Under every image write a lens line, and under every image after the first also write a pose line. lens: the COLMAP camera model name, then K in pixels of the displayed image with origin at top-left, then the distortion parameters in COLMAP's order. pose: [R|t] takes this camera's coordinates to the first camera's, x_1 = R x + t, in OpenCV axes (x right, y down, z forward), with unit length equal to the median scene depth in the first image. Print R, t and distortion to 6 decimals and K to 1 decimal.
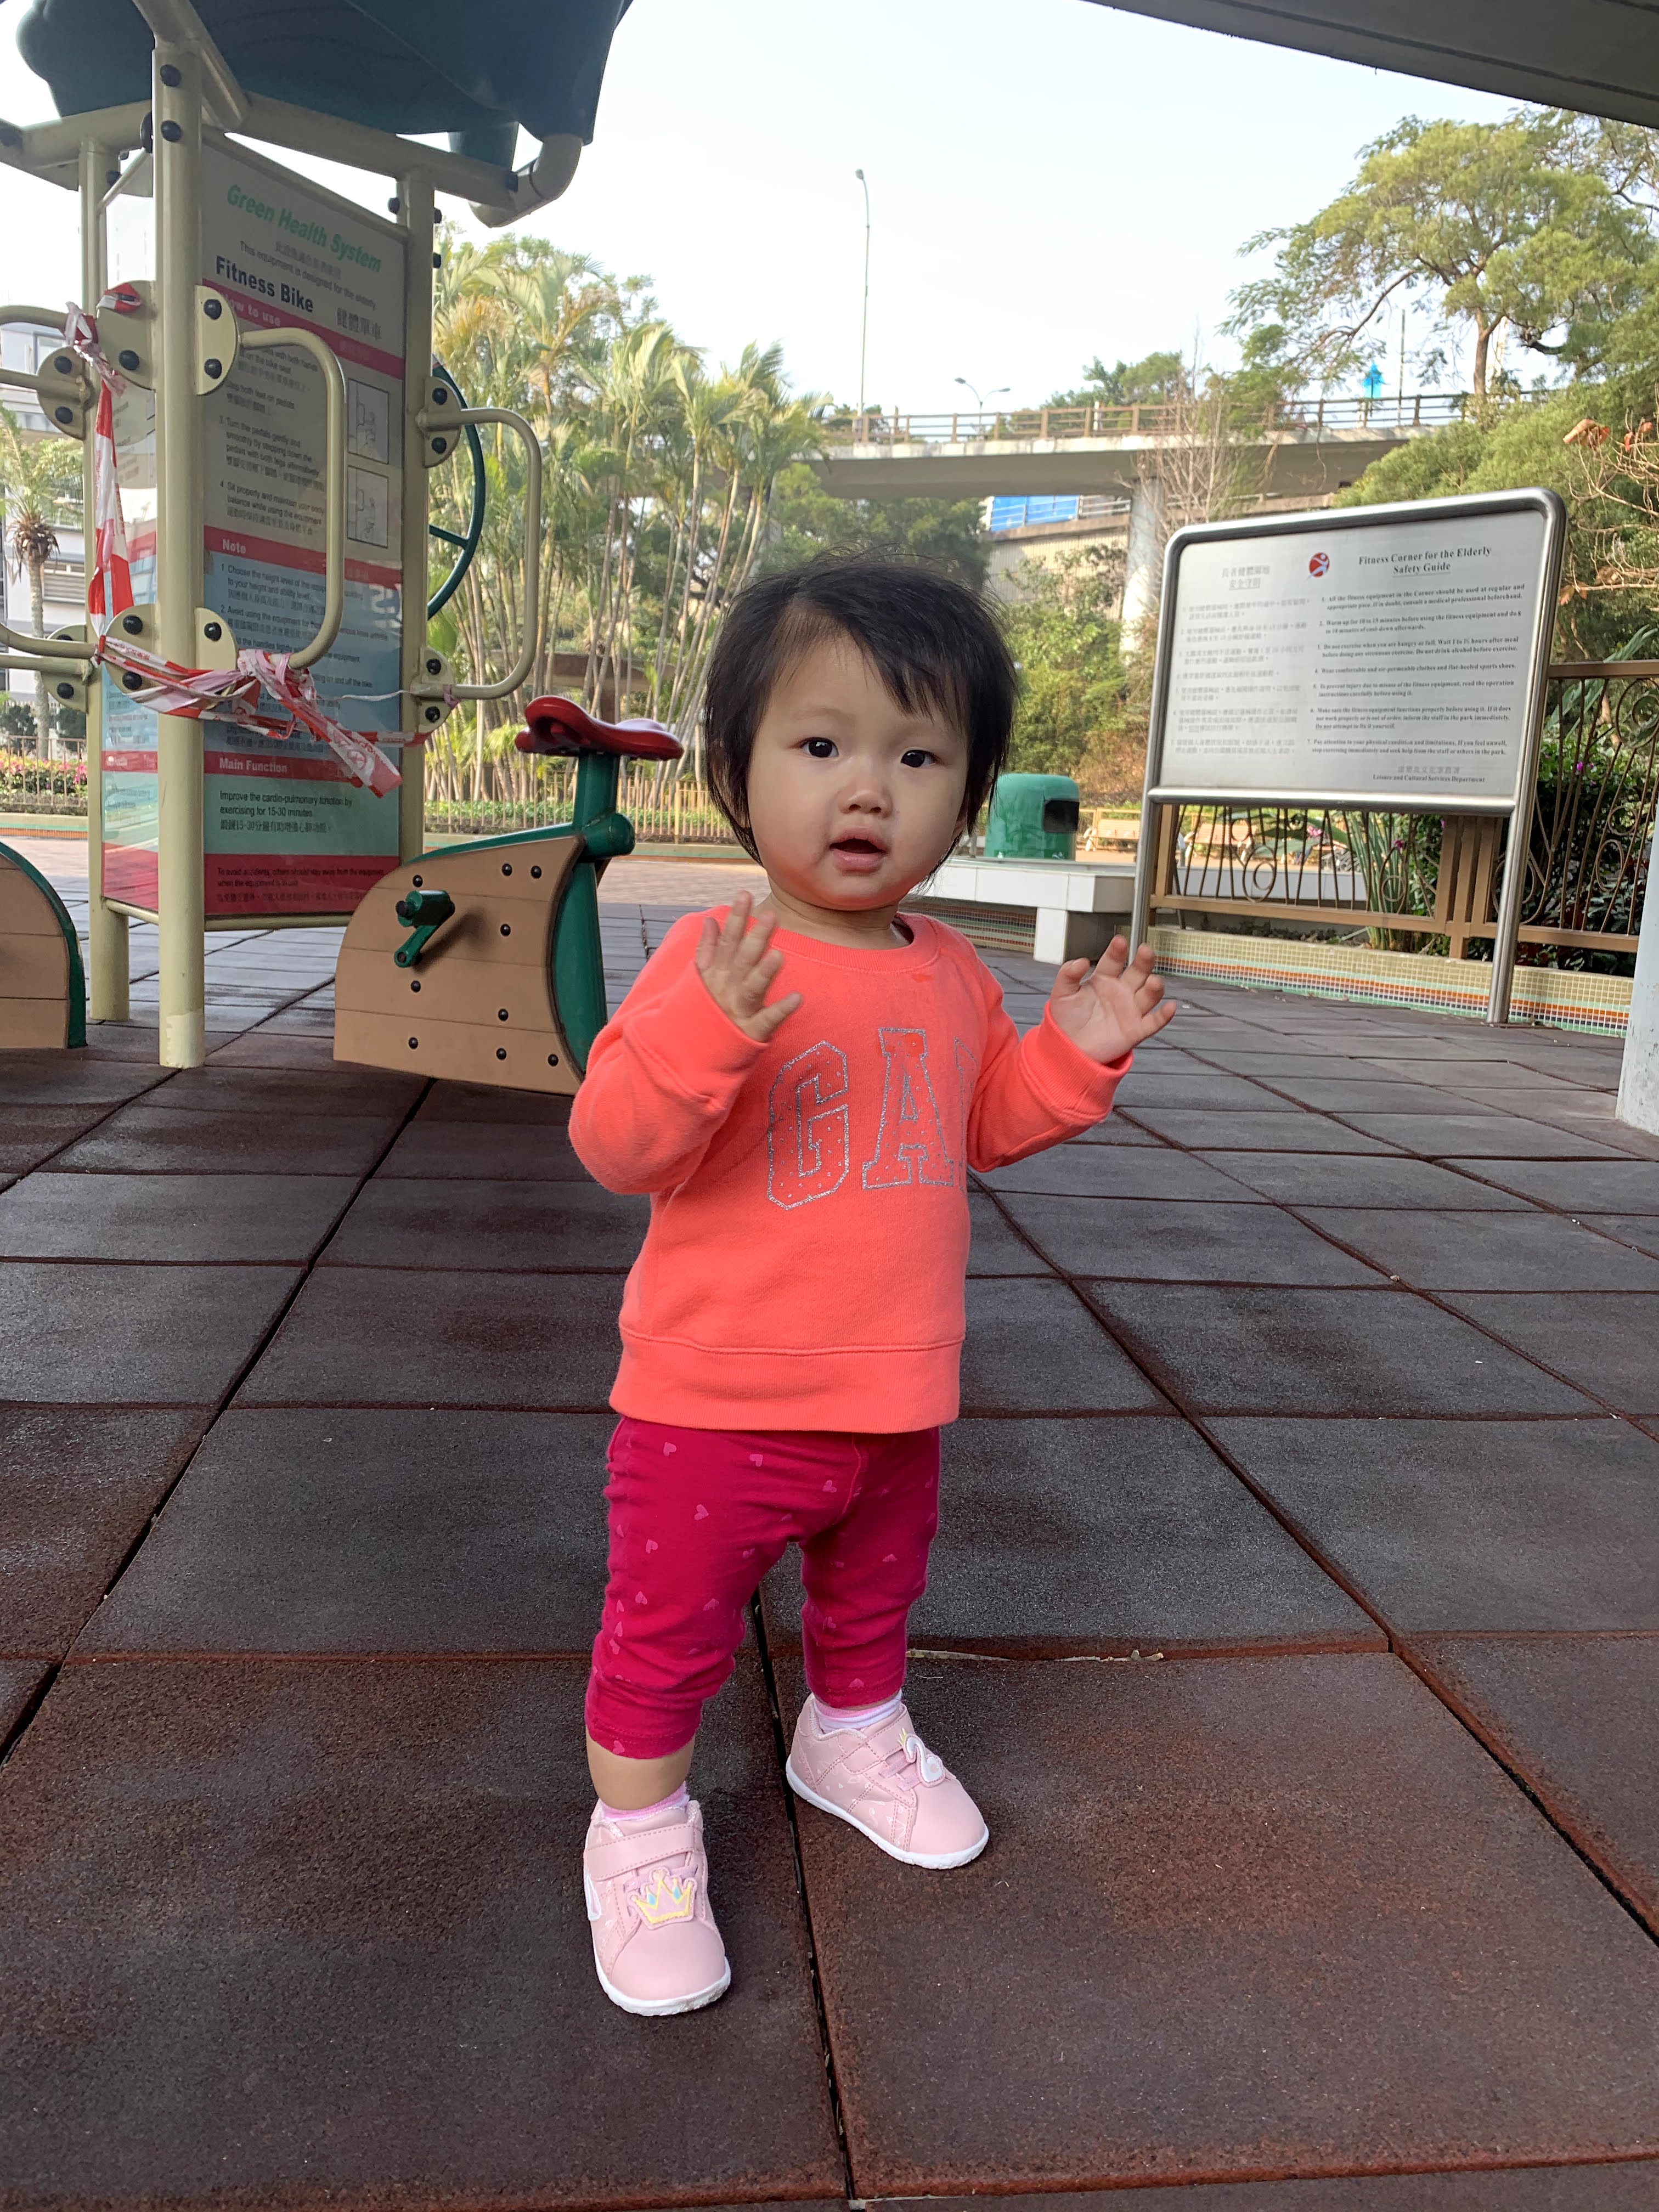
lens RADIAL K [[1693.2, 0, 843.9], [0, 1693.2, 1122.4], [0, 0, 1]] dist [0.014673, -0.020234]
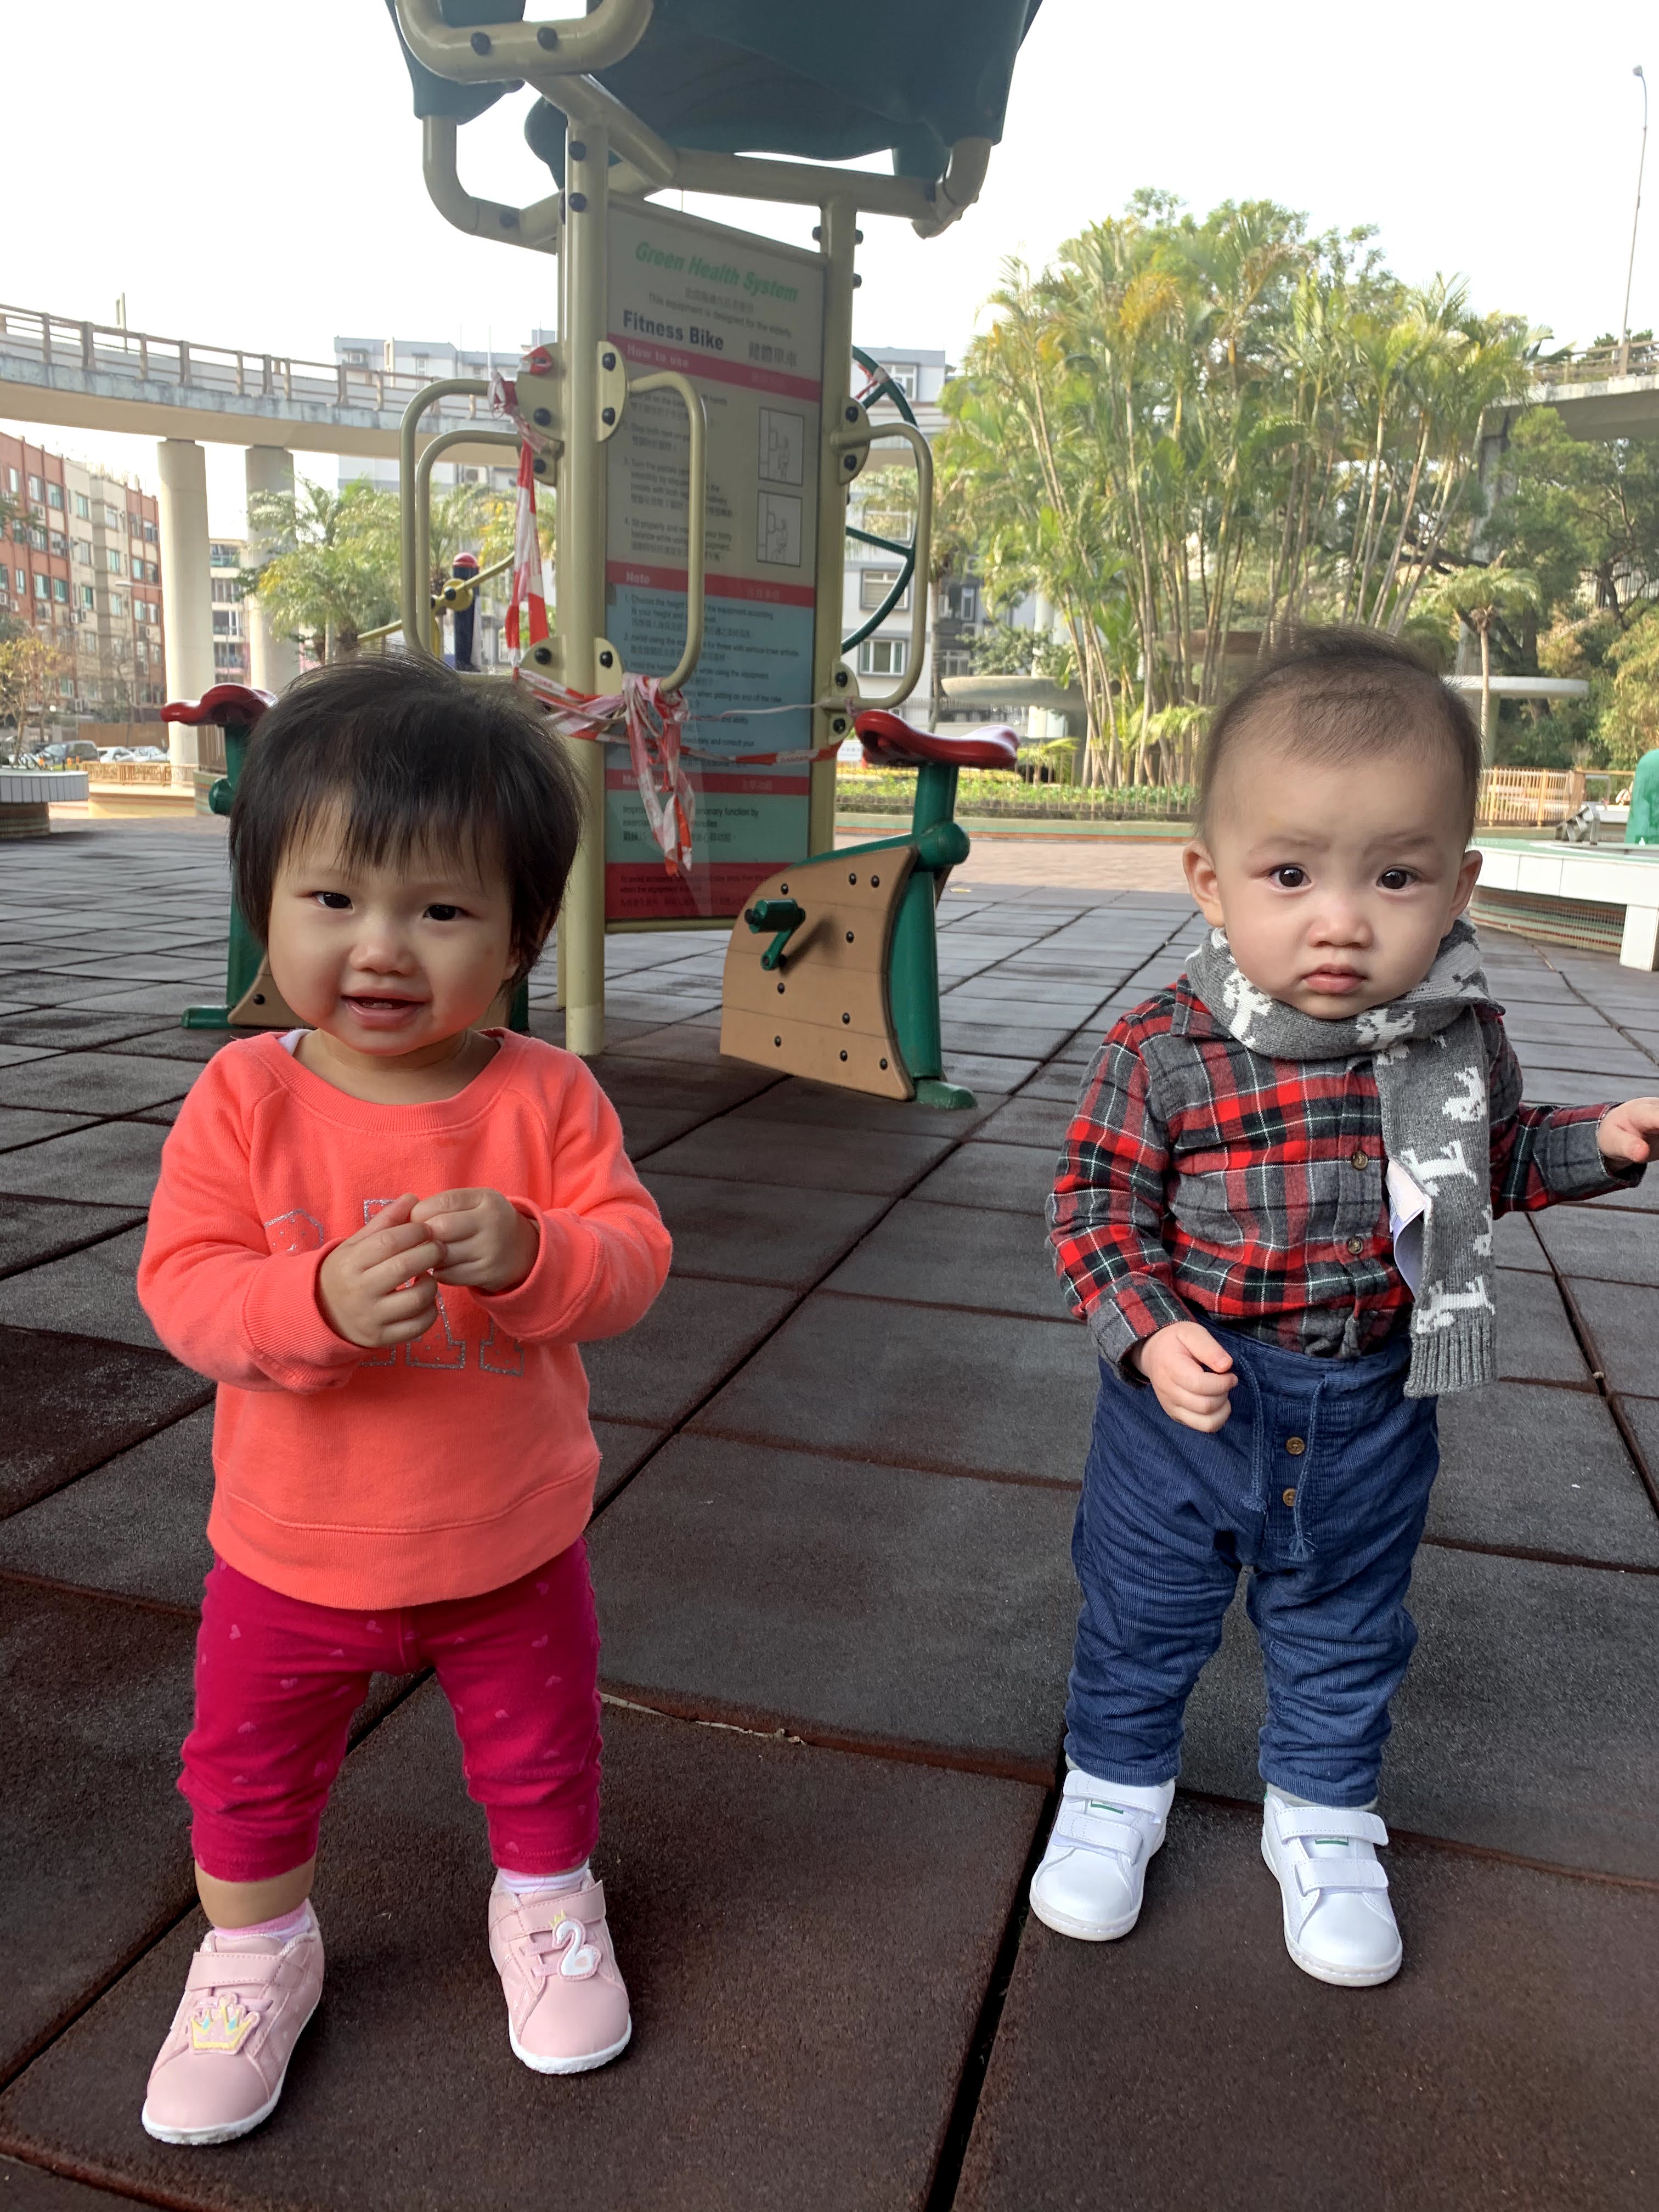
lens RADIAL K [[1693.2, 0, 850.7], [0, 1693.2, 1152.4], [0, 0, 1]] dist [0.014673, -0.020234]
pose [[0.920376, 0.067828, -0.385106, 0.206398], [-0.056927, 0.997591, 0.039651, -0.022988], [0.386868, -0.014571, 0.922020, 0.044576]]
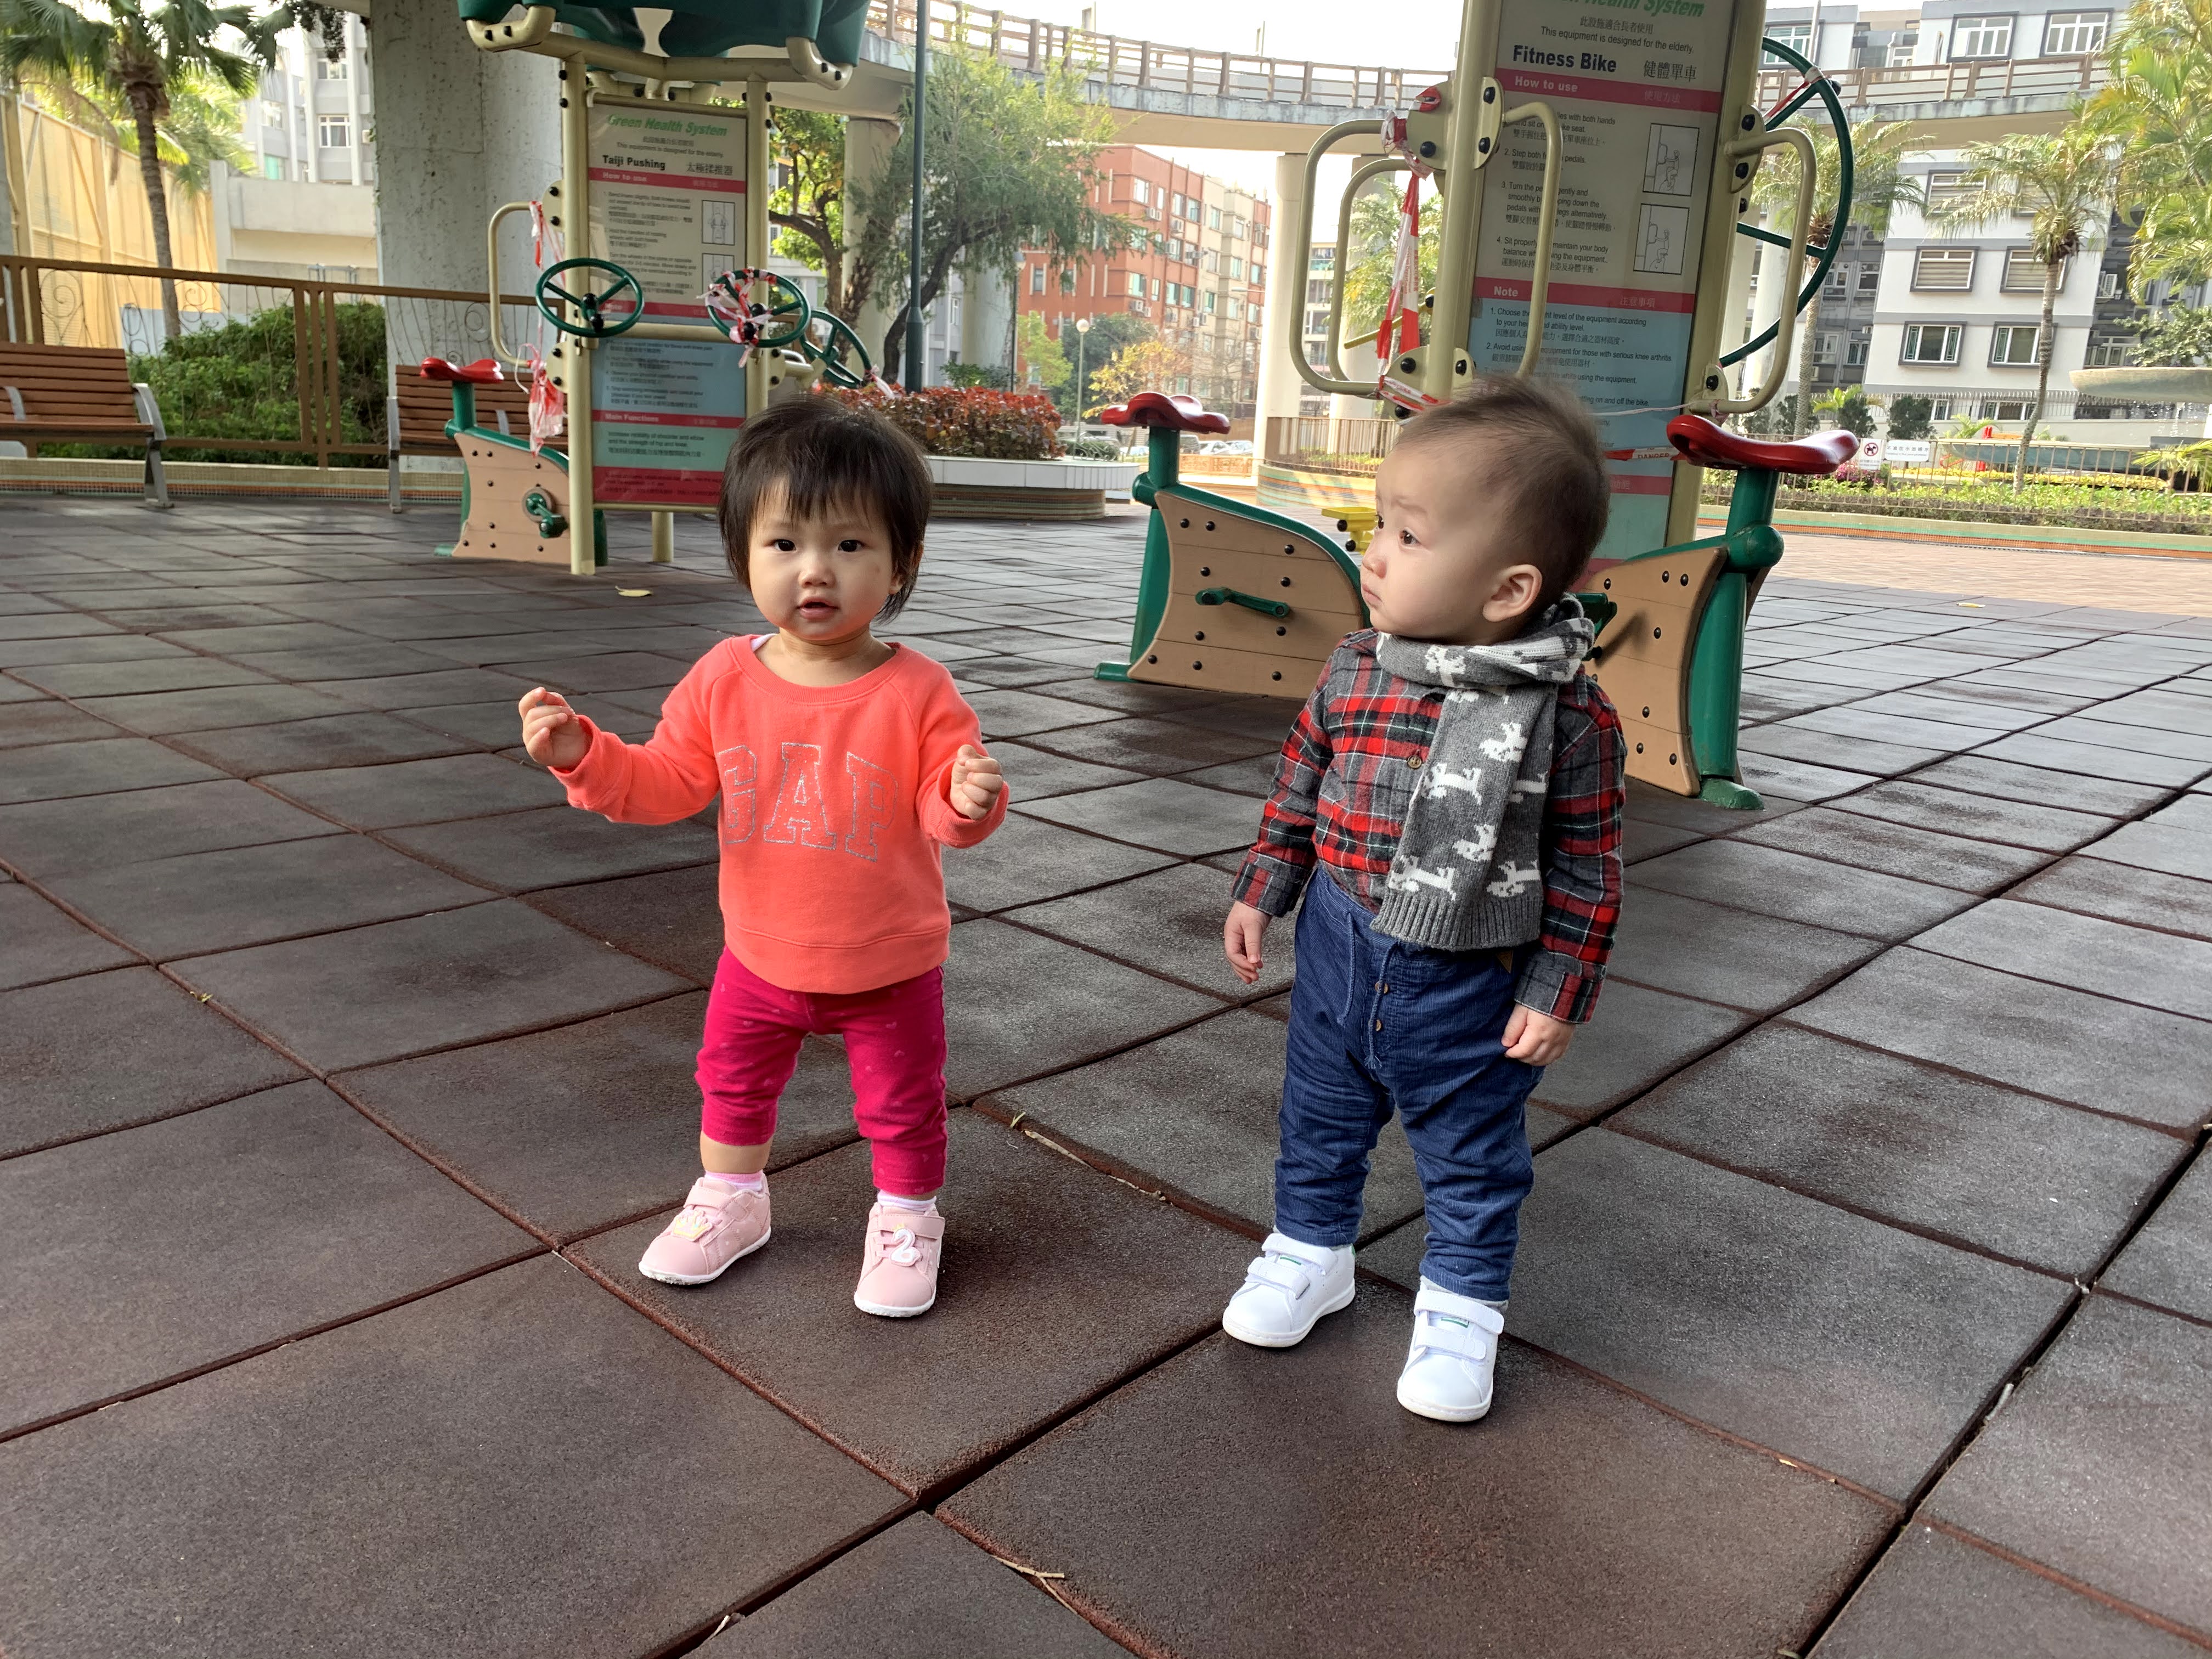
lens RADIAL K [[1693.2, 0, 1054.7], [0, 1693.2, 839.8], [0, 0, 1]] dist [0.014673, -0.020234]
pose [[0.626892, 0.163247, -0.761812, 0.393719], [-0.151969, 0.984642, 0.085943, -0.019763], [0.764141, 0.061895, 0.642072, 0.032938]]
